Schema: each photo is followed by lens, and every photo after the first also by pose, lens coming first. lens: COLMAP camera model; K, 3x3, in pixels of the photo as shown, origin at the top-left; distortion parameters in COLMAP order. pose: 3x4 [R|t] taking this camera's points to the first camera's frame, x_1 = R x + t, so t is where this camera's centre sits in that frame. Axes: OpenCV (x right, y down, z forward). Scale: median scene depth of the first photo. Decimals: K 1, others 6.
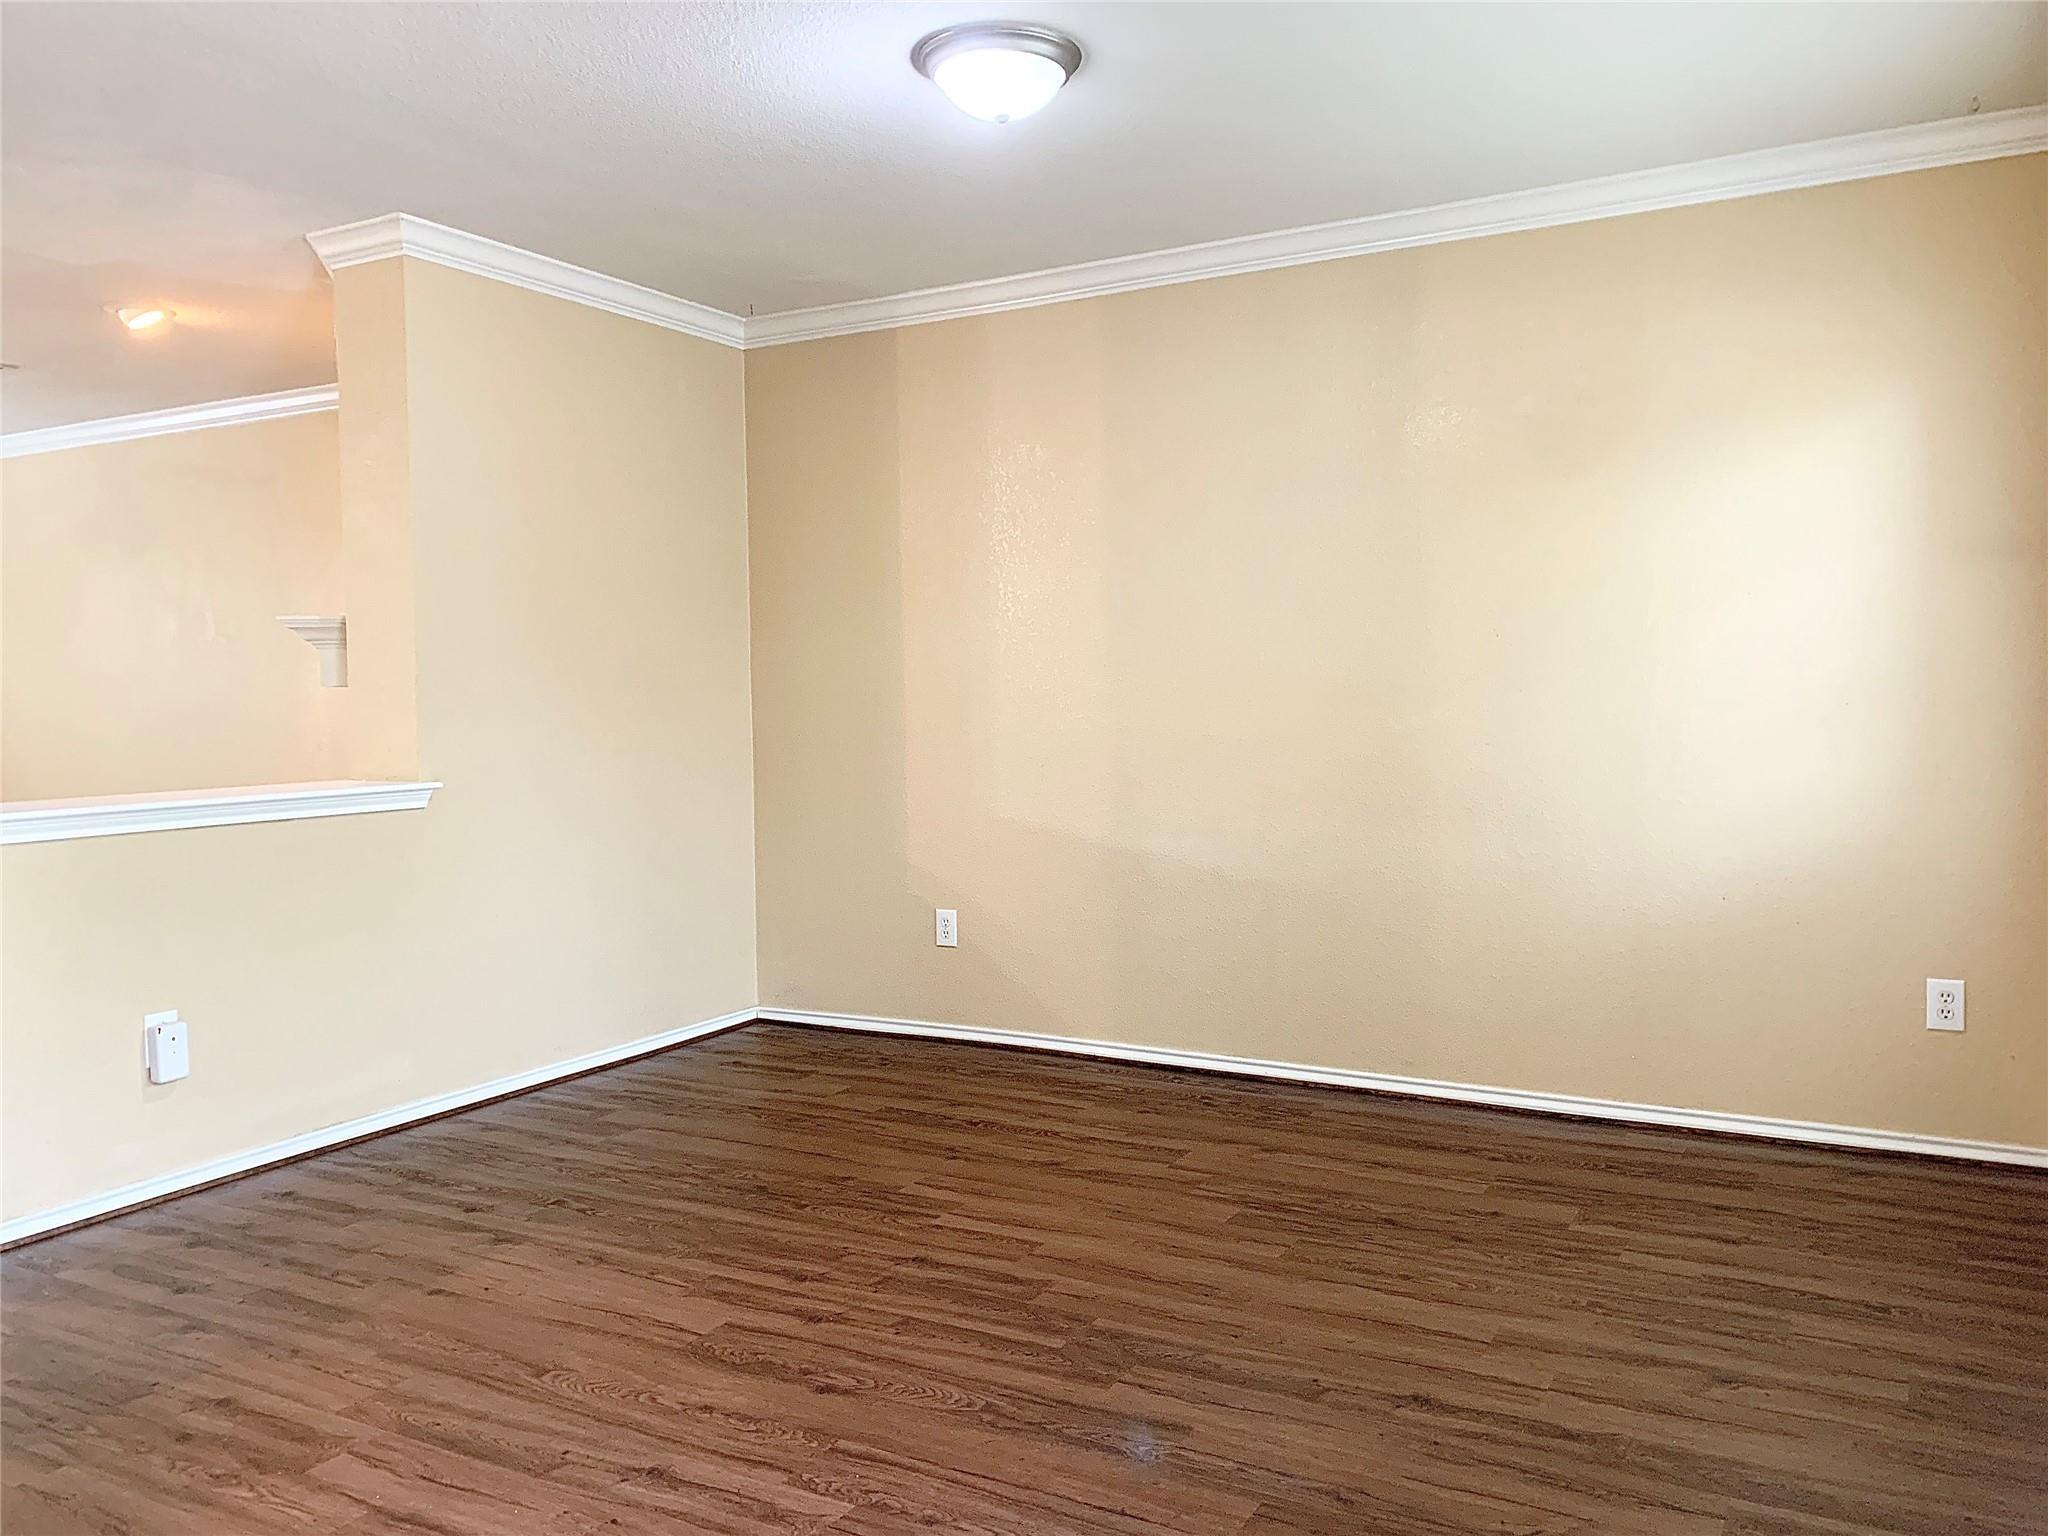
lens RADIAL K [[1588.6, 0, 1024.0], [0, 1588.6, 768.0], [0, 0, 1]] dist [0.084874, -0.093382]
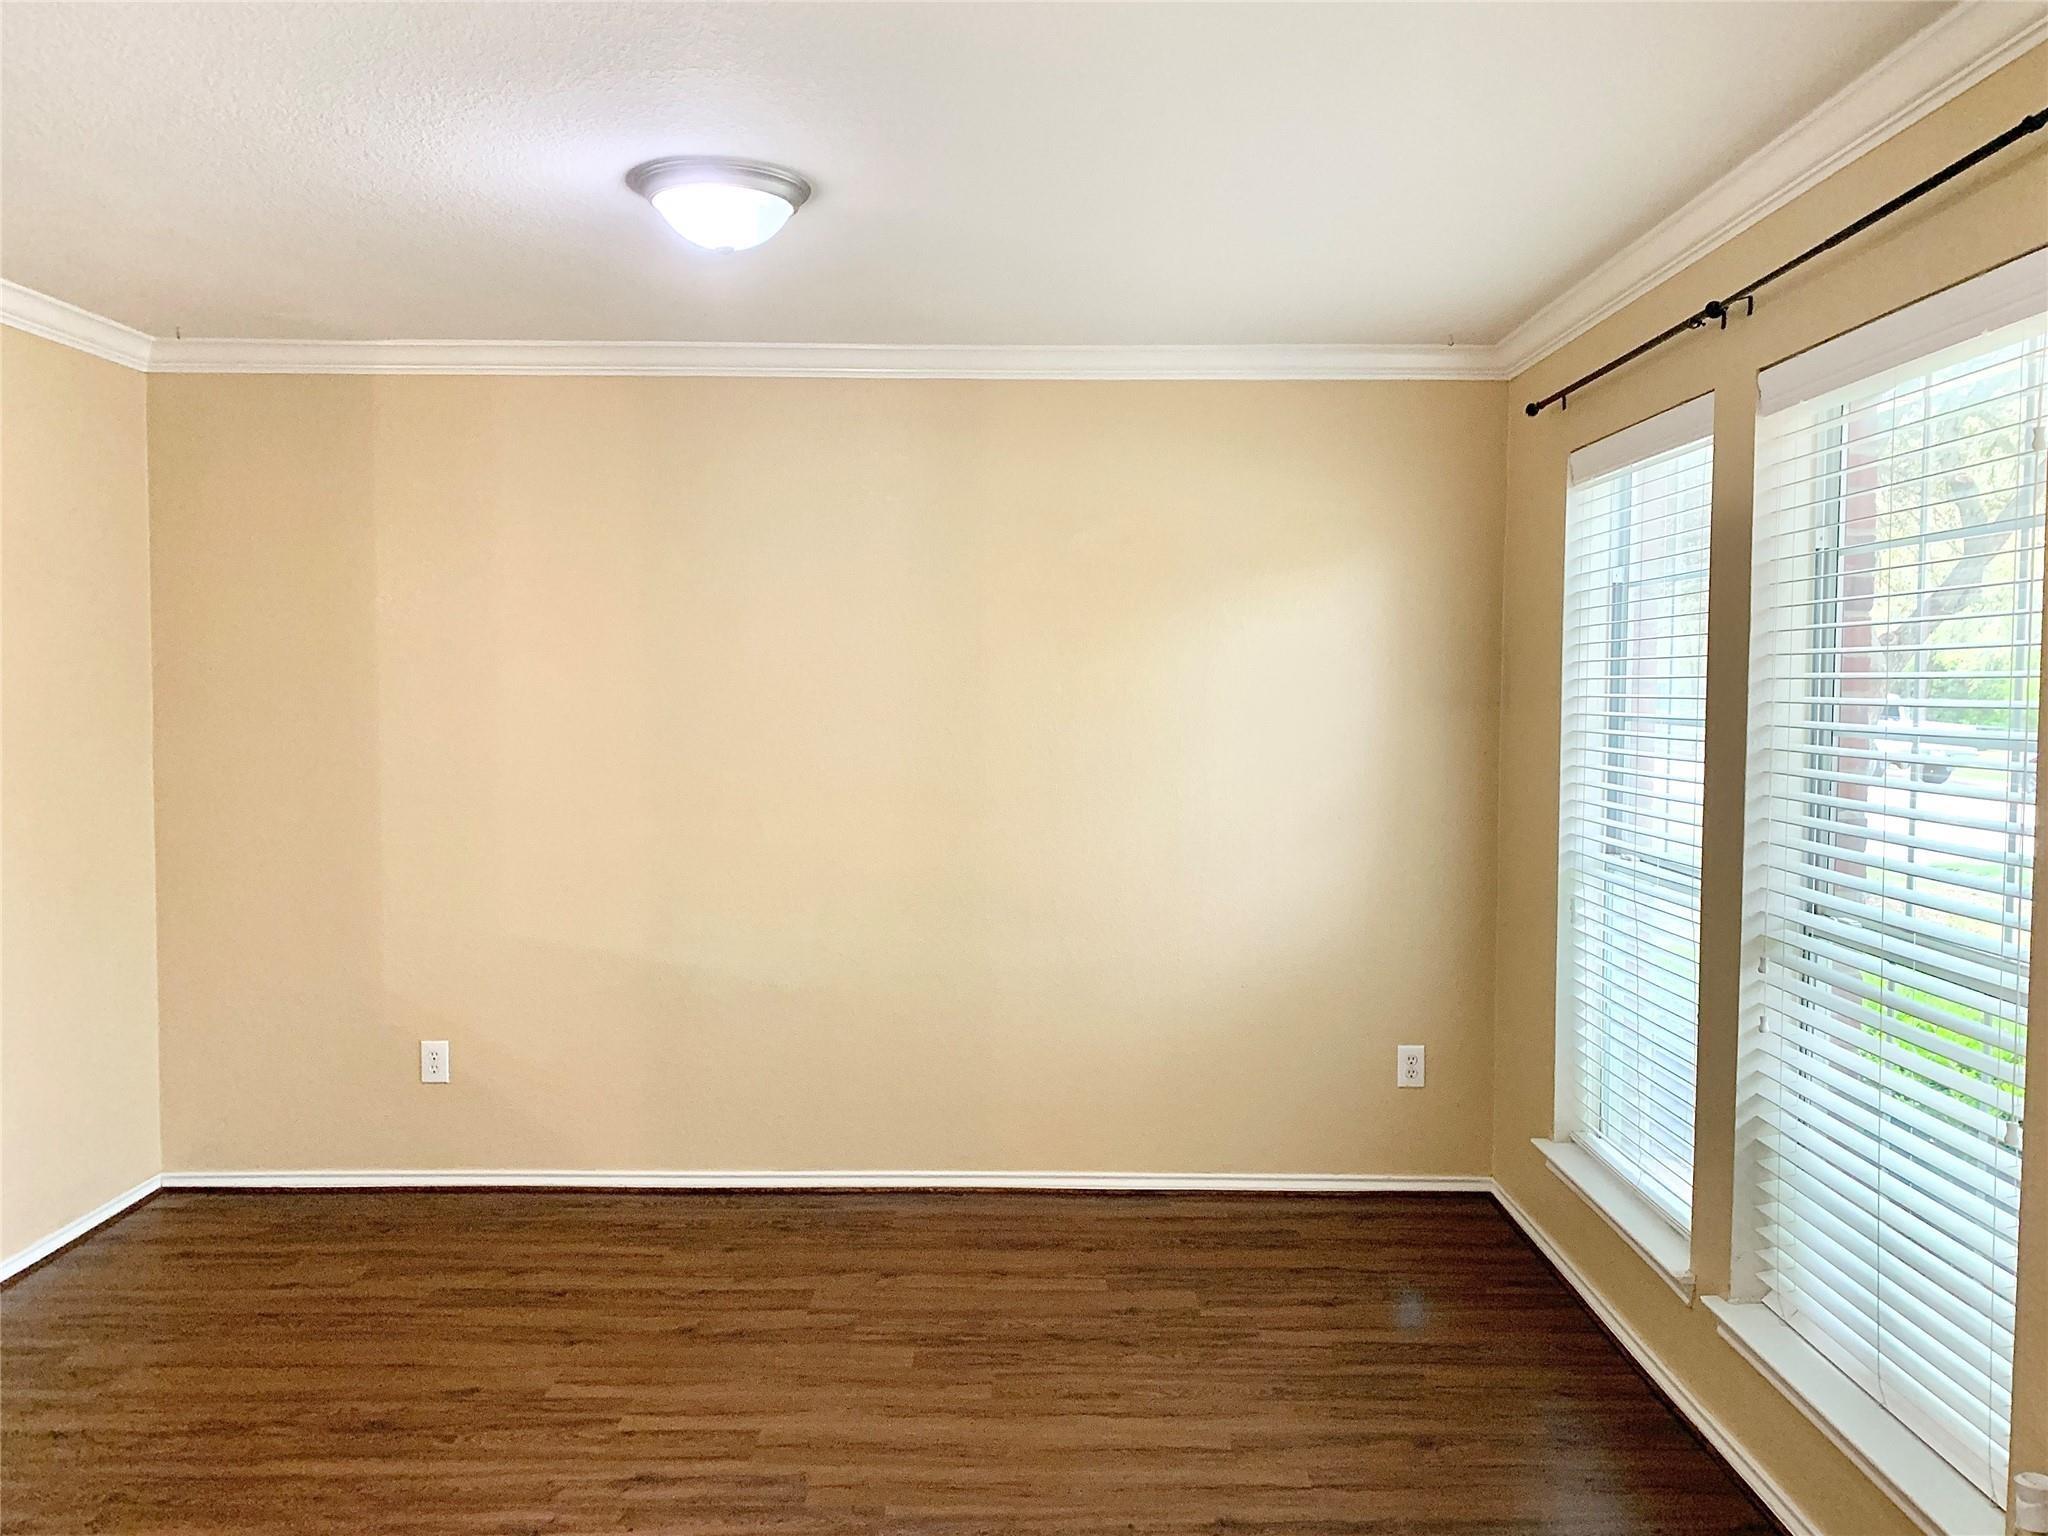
lens RADIAL K [[1654.9, 0, 1024.0], [0, 1654.9, 768.0], [0, 0, 1]] dist [0.076958, -0.078631]
pose [[0.876127, -0.011492, 0.481943, -0.280622], [0.009233, 0.999932, 0.007057, -0.087754], [-0.481992, -0.001733, 0.876174, 0.046822]]
